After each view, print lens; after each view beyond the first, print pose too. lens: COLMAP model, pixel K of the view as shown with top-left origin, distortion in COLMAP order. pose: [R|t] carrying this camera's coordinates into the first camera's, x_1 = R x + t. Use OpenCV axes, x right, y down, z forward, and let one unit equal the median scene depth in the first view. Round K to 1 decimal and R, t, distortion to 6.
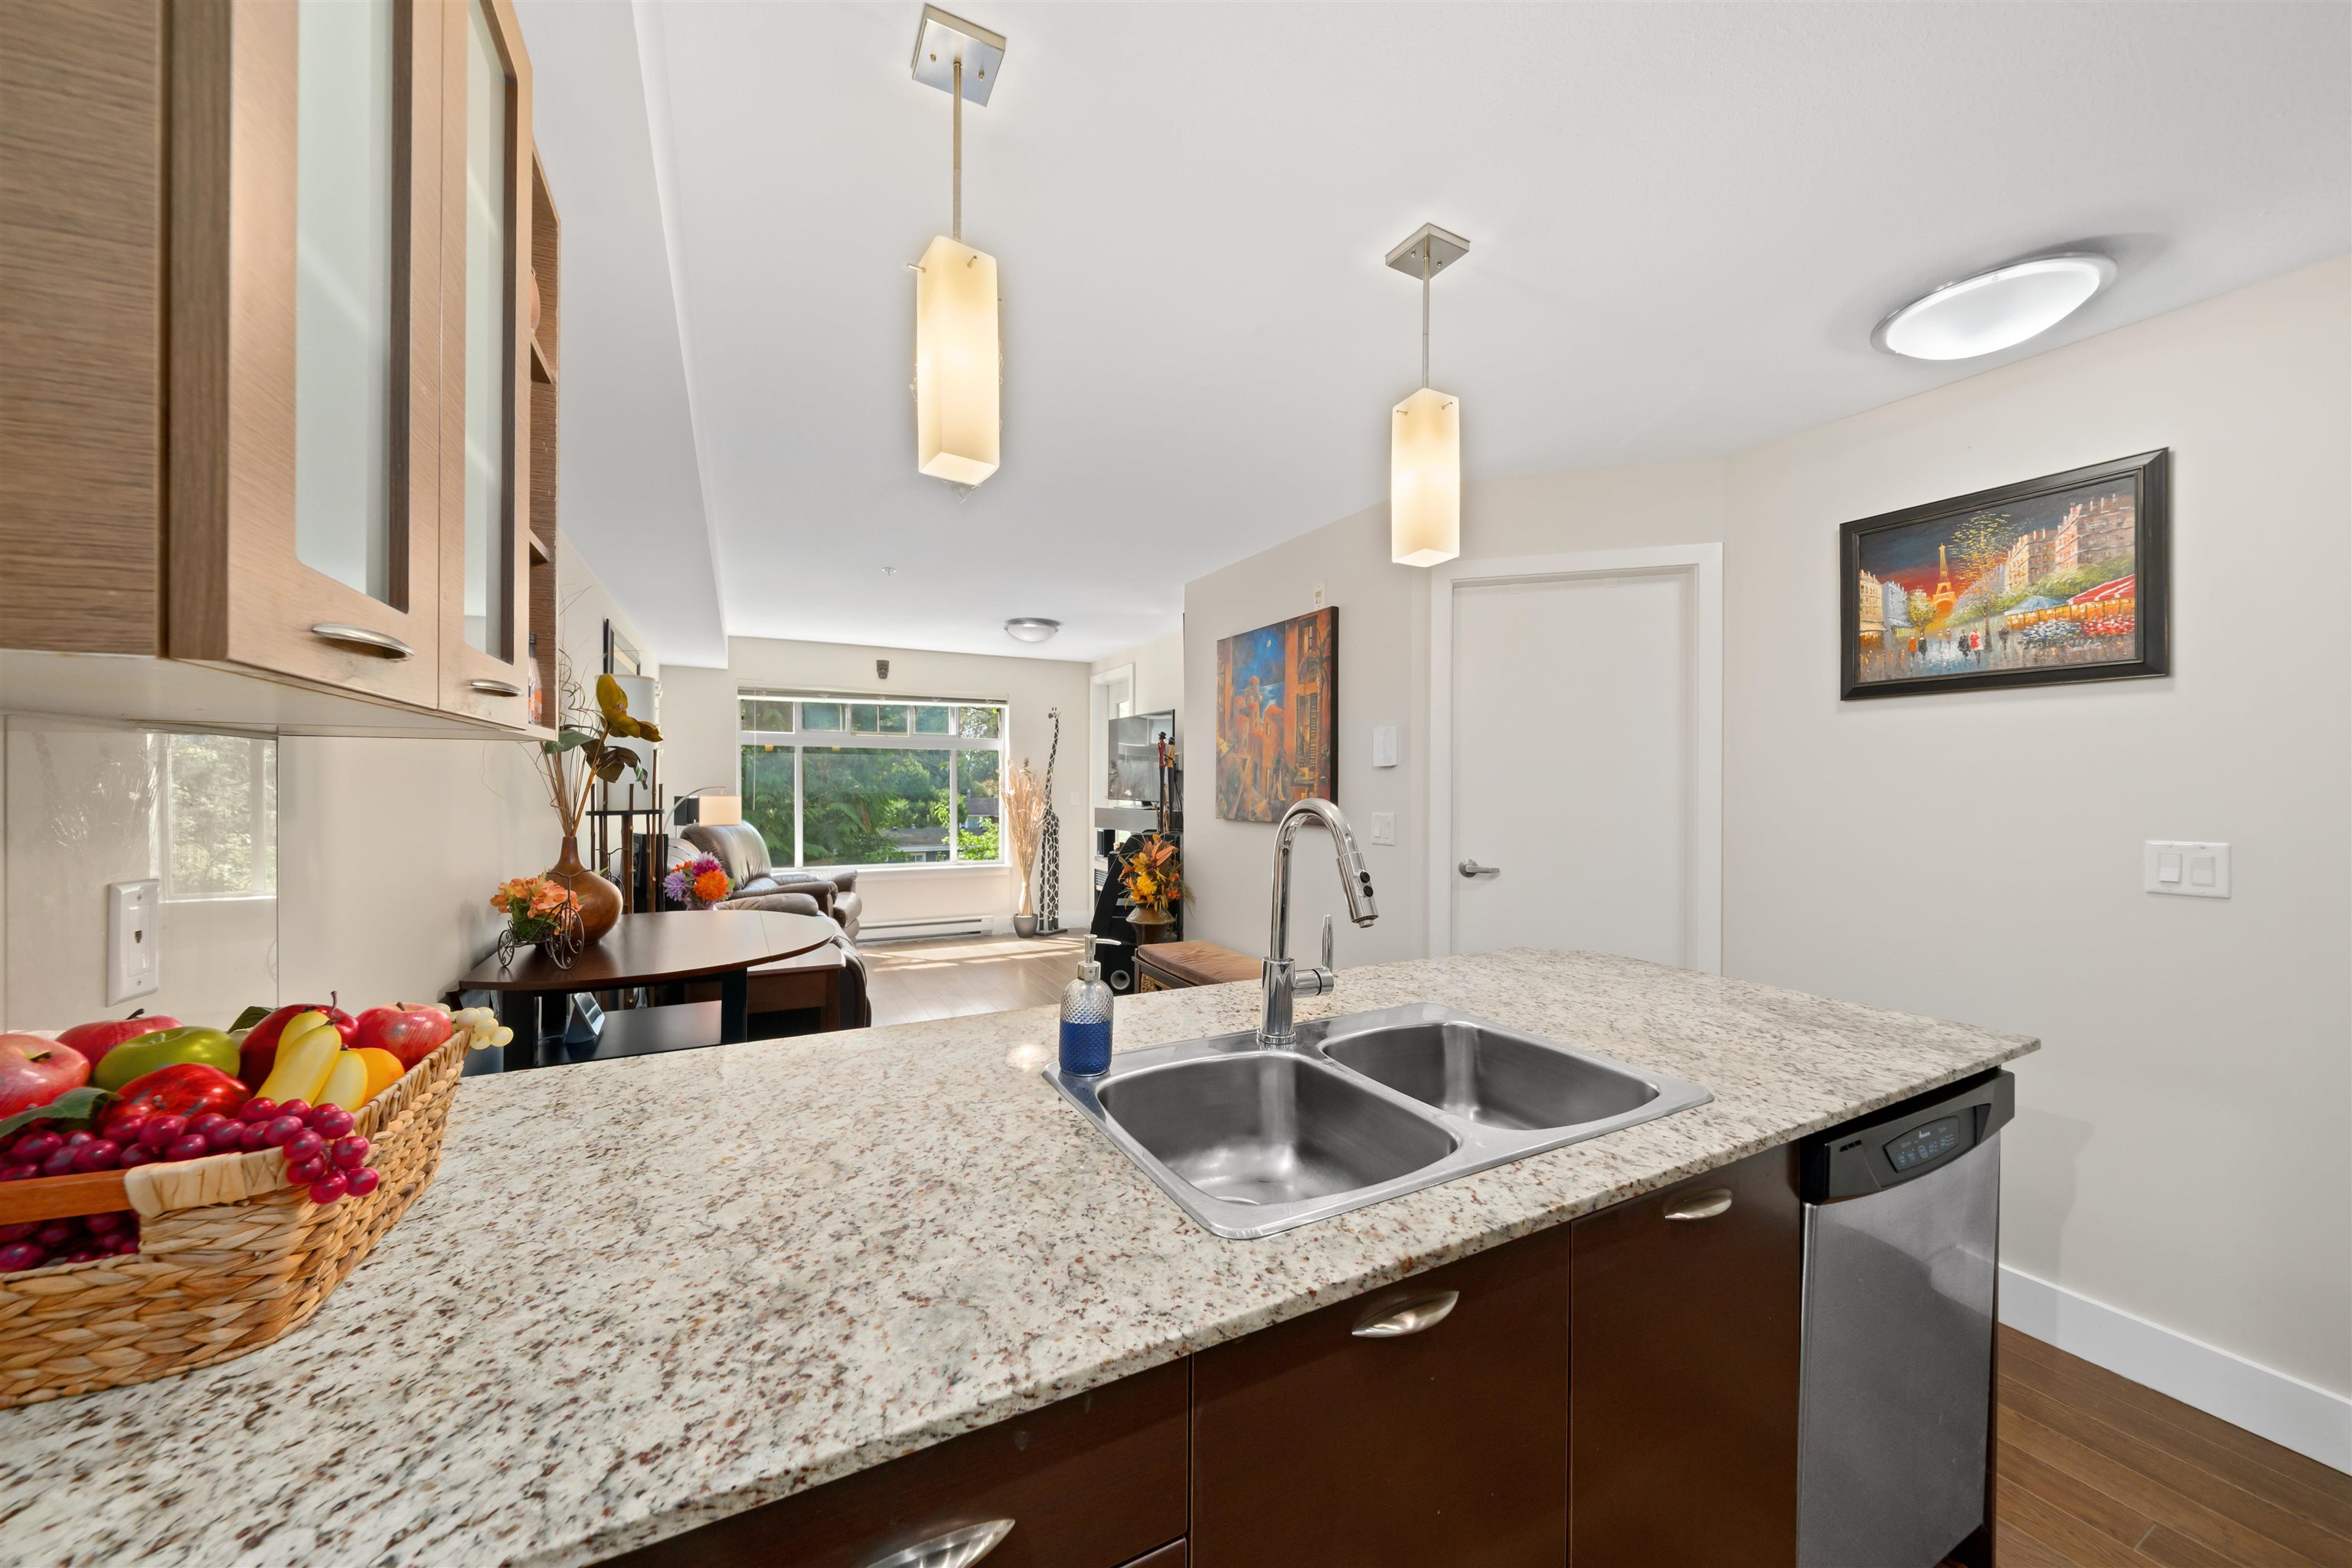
lens RADIAL K [[821.5, 0, 1177.6], [0, 821.5, 791.0], [0, 0, 1]] dist [0.002063, -0.001360]
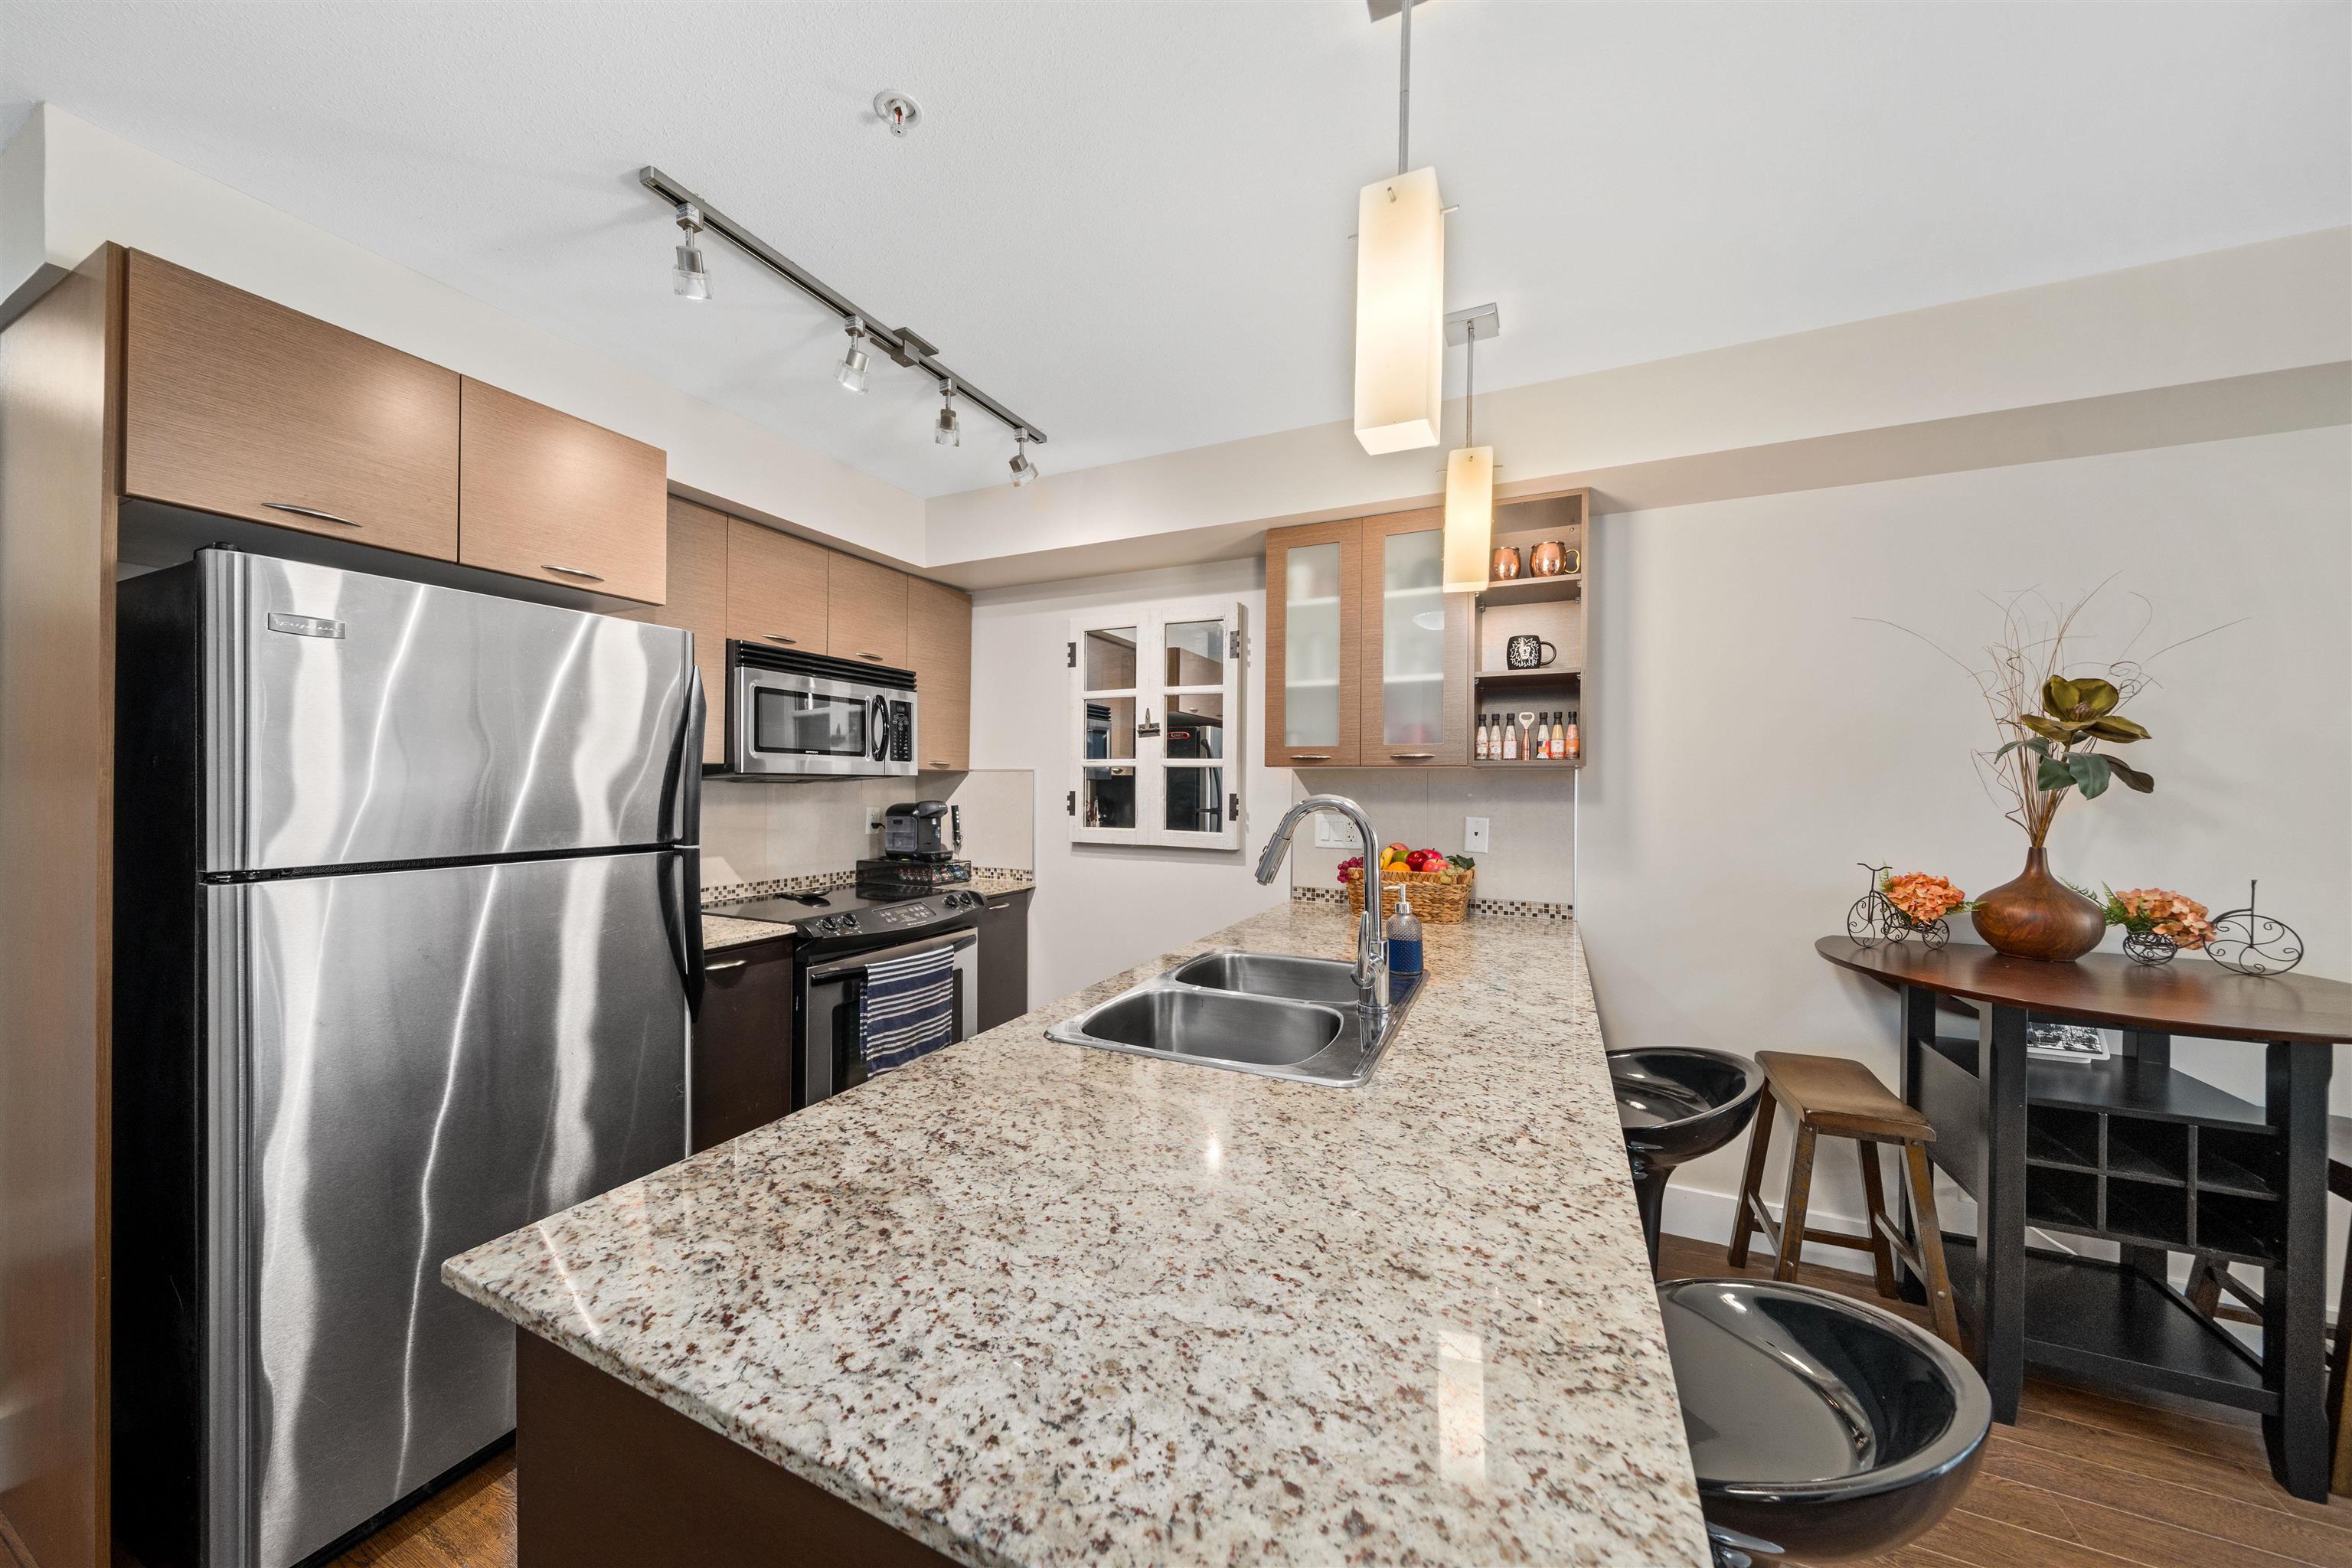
lens RADIAL K [[821.5, 0, 1160.3], [0, 821.5, 788.4], [0, 0, 1]] dist [0.002063, -0.001360]
pose [[-0.804279, -0.008421, -0.594192, 0.336553], [-0.016331, 0.999835, 0.007935, -0.002443], [0.594027, 0.016086, -0.804284, 0.564280]]
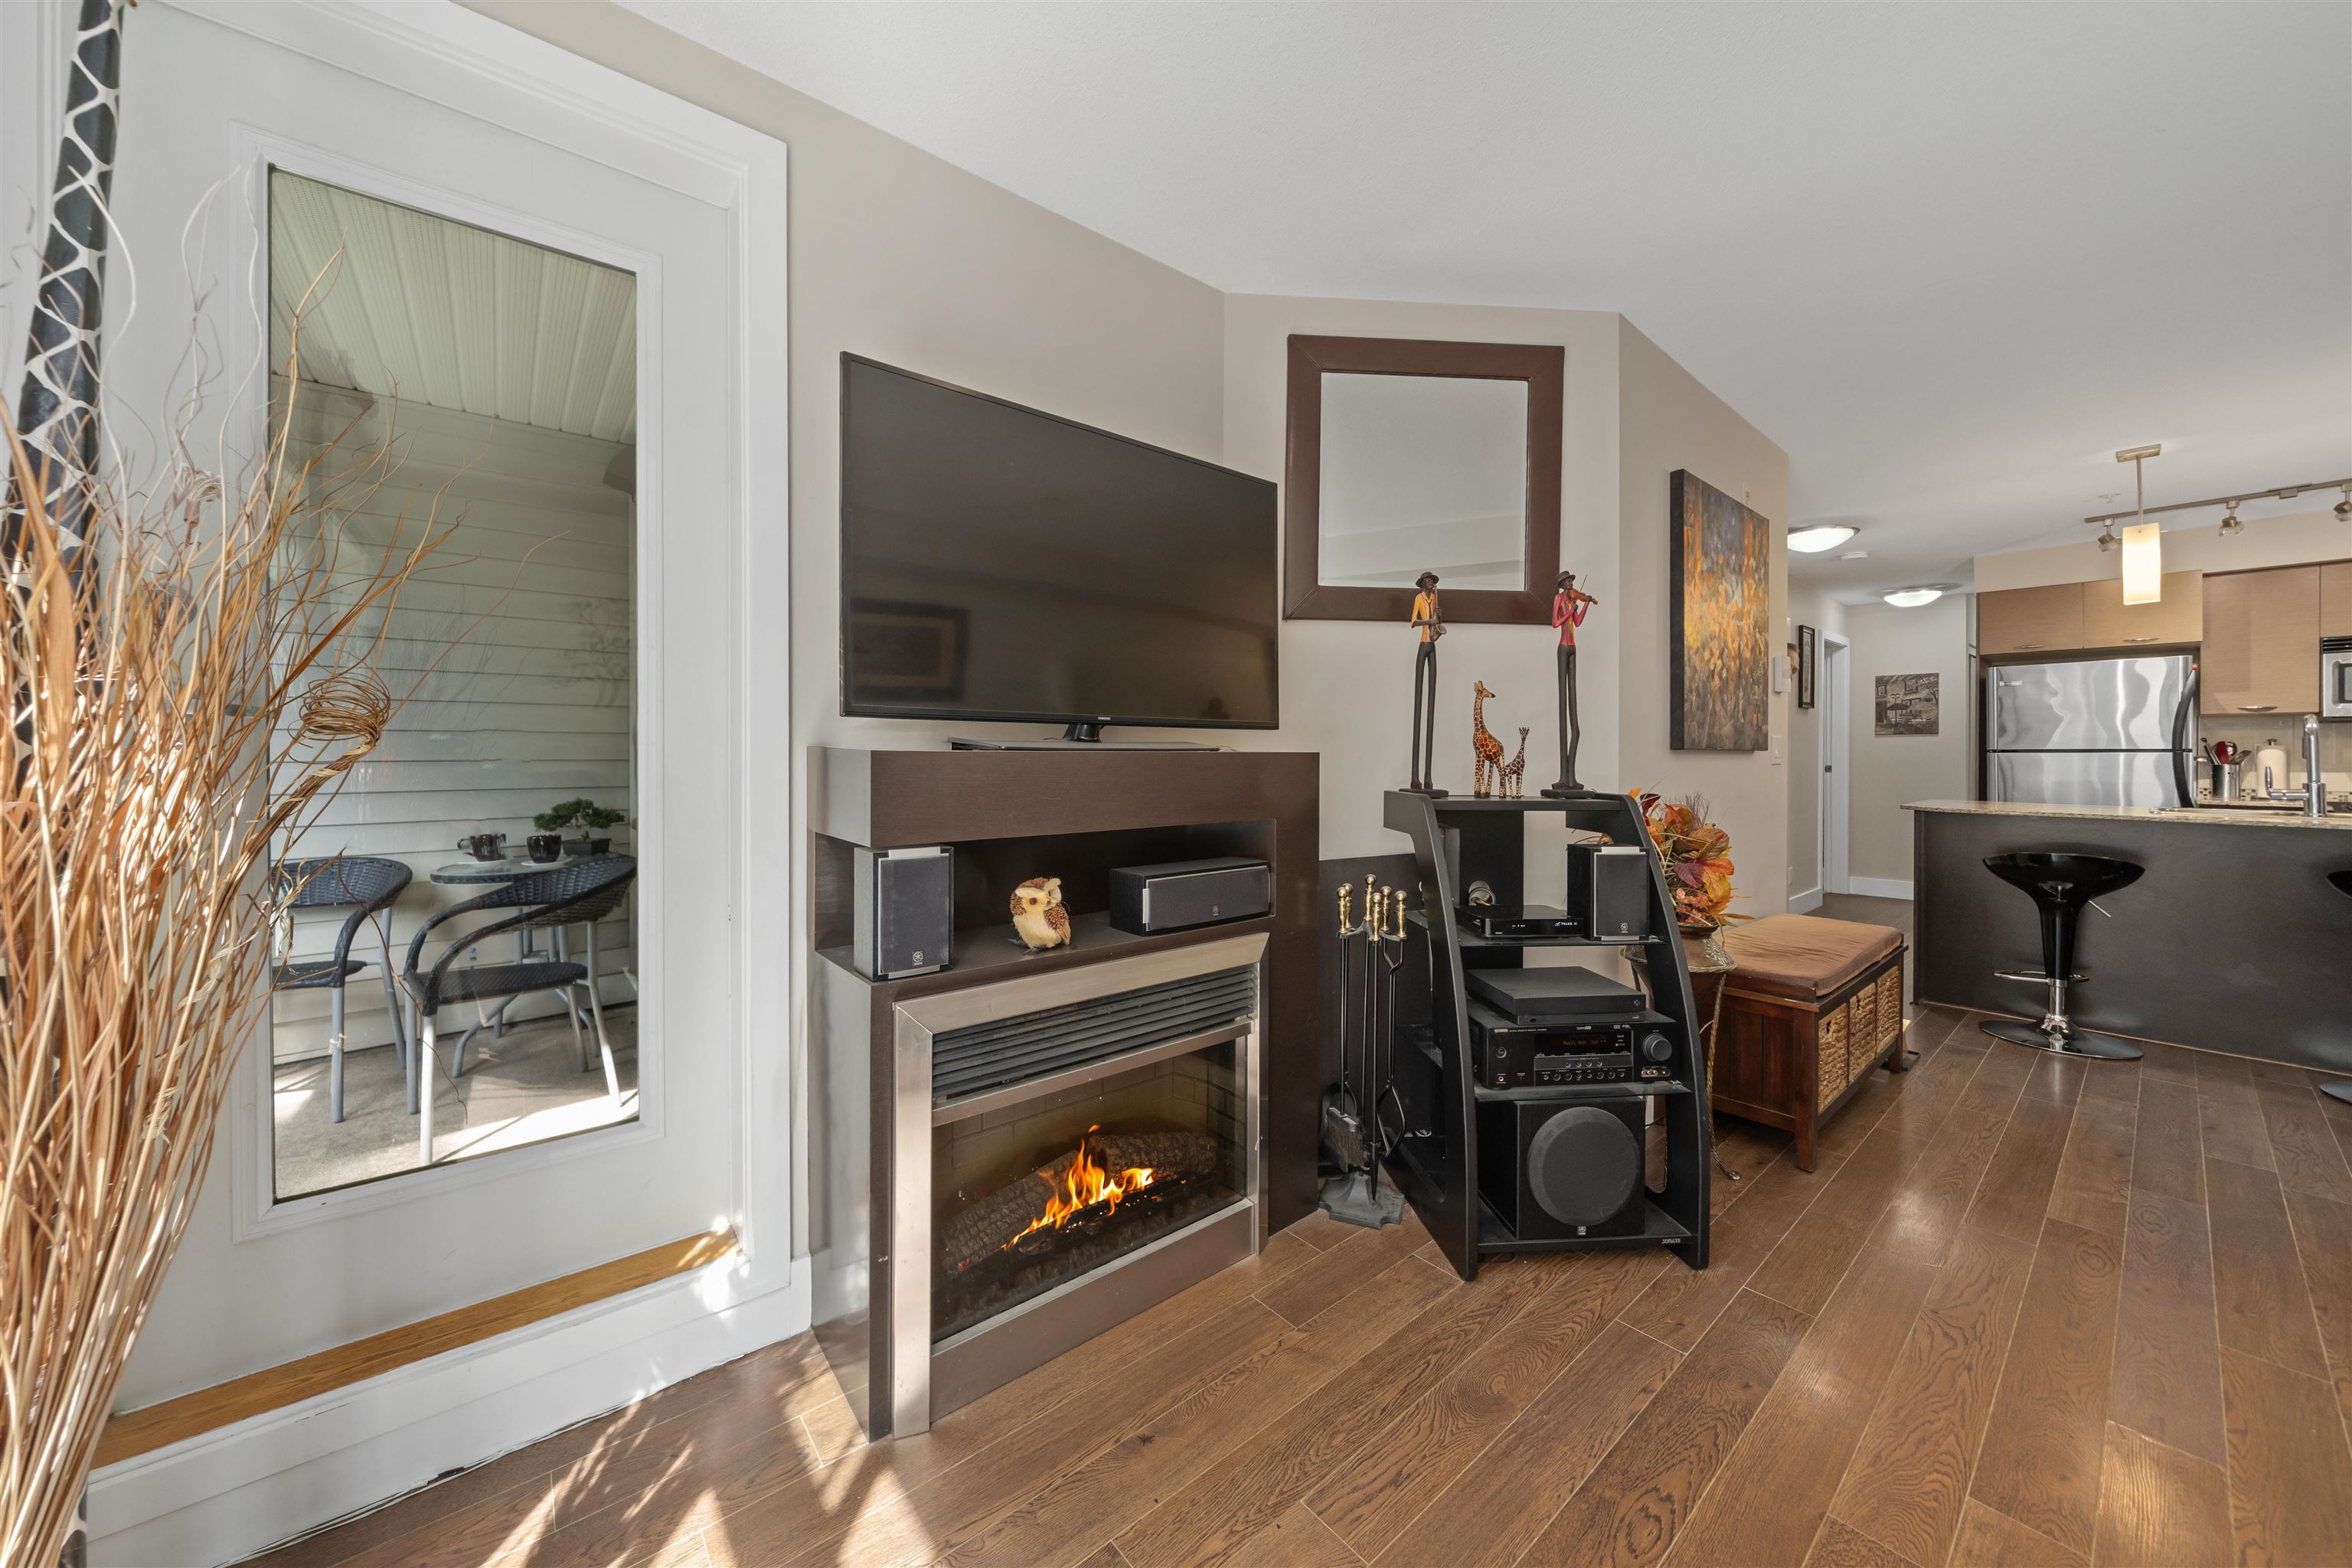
lens RADIAL K [[821.5, 0, 1156.9], [0, 821.5, 753.4], [0, 0, 1]] dist [0.002063, -0.001360]
pose [[-0.197669, -0.007282, 0.980242, -0.491366], [0.001402, 0.999969, 0.007711, 0.031942], [-0.980268, 0.002898, -0.197653, 1.524953]]
